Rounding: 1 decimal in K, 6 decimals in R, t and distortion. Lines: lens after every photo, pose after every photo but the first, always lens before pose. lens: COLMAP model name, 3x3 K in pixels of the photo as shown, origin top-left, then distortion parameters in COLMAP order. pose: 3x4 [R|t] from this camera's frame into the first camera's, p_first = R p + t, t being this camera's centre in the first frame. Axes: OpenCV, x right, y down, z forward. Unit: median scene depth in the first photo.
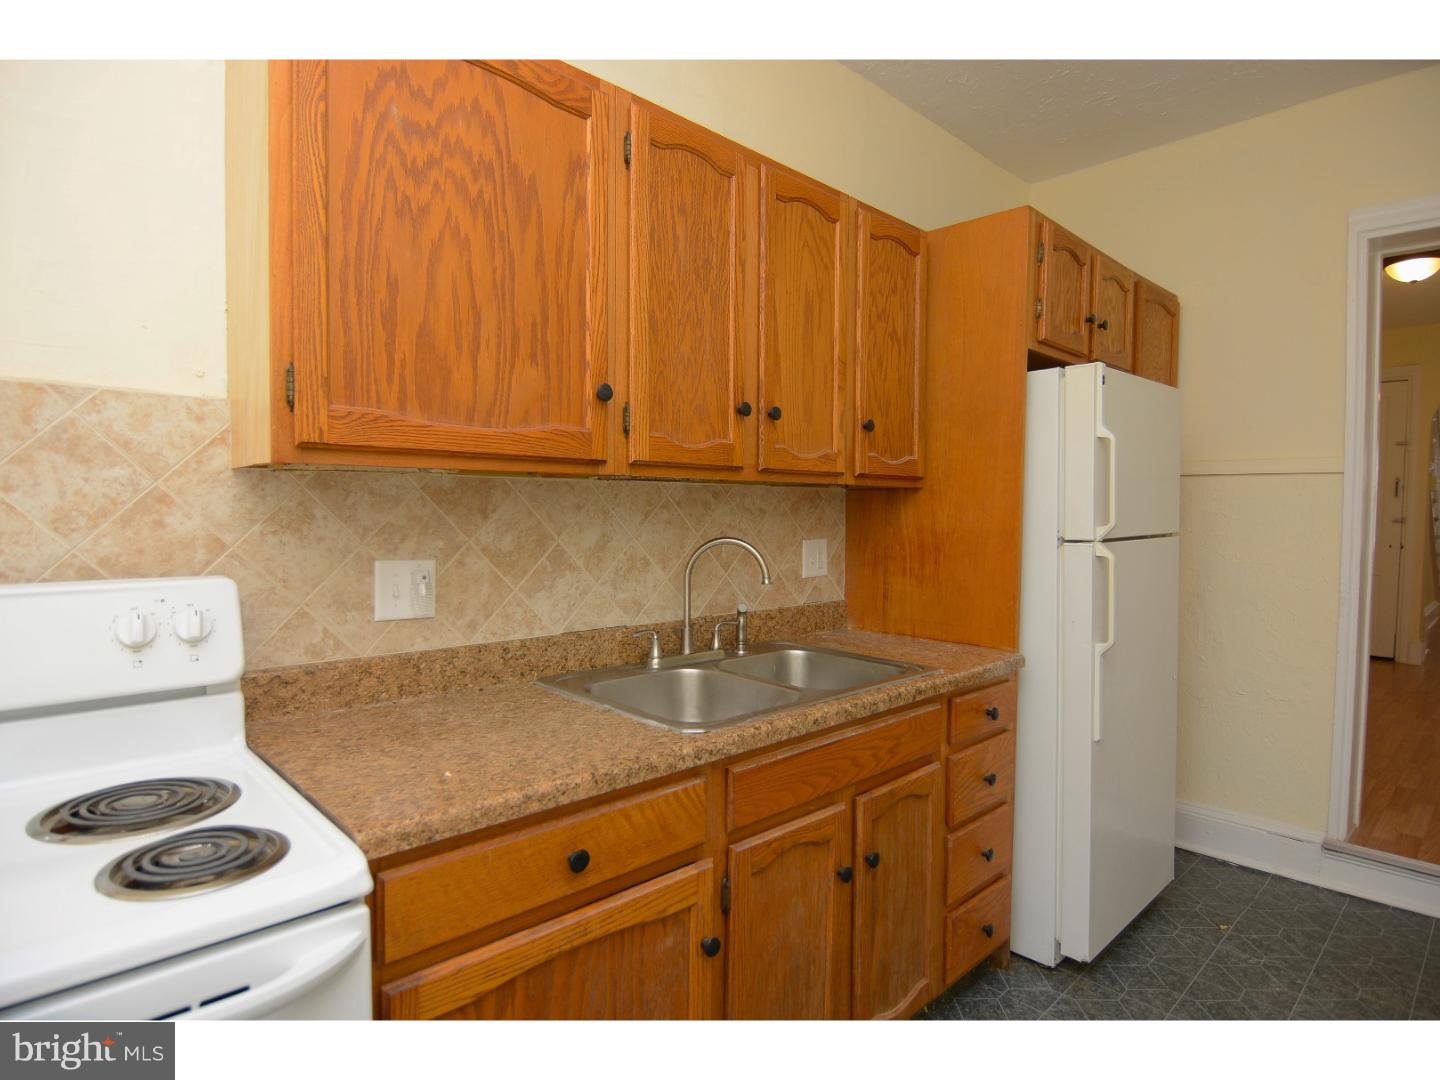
lens RADIAL K [[780.2, 0, 719.1], [0, 780.2, 535.1], [0, 0, 1]] dist [-0.005535, -0.013820]
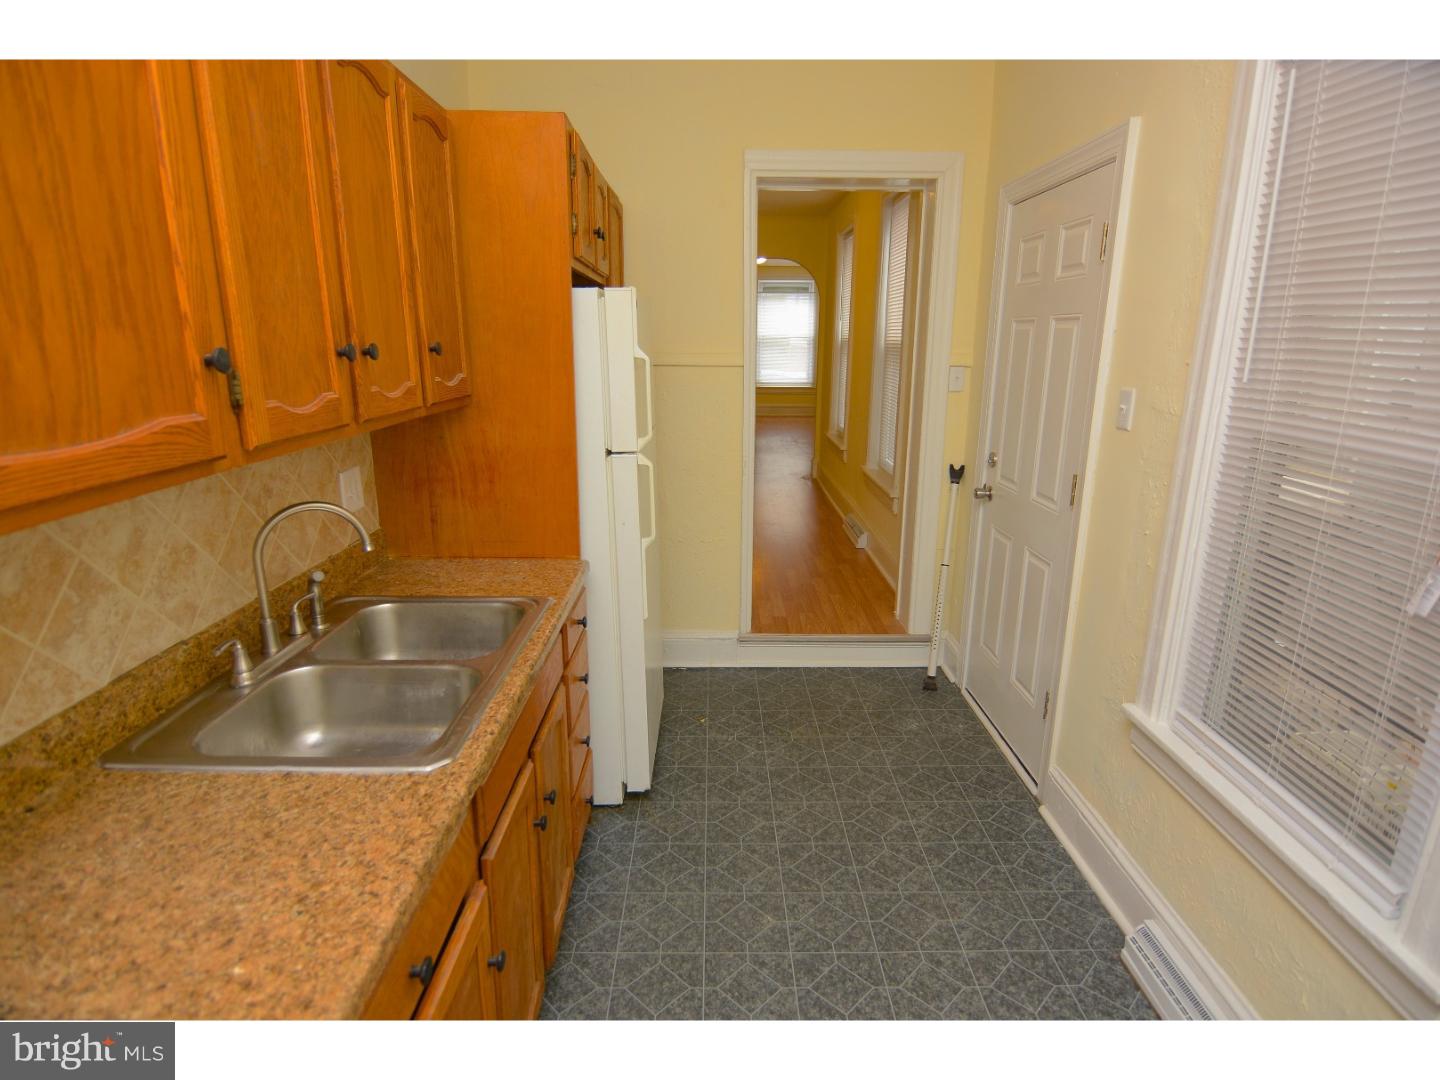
lens RADIAL K [[780.2, 0, 723.0], [0, 780.2, 535.5], [0, 0, 1]] dist [-0.005535, -0.013820]
pose [[0.676963, -0.182010, 0.713157, -0.297588], [0.022063, 0.973524, 0.227517, -0.145940], [-0.735686, -0.138286, 0.663056, 0.157359]]
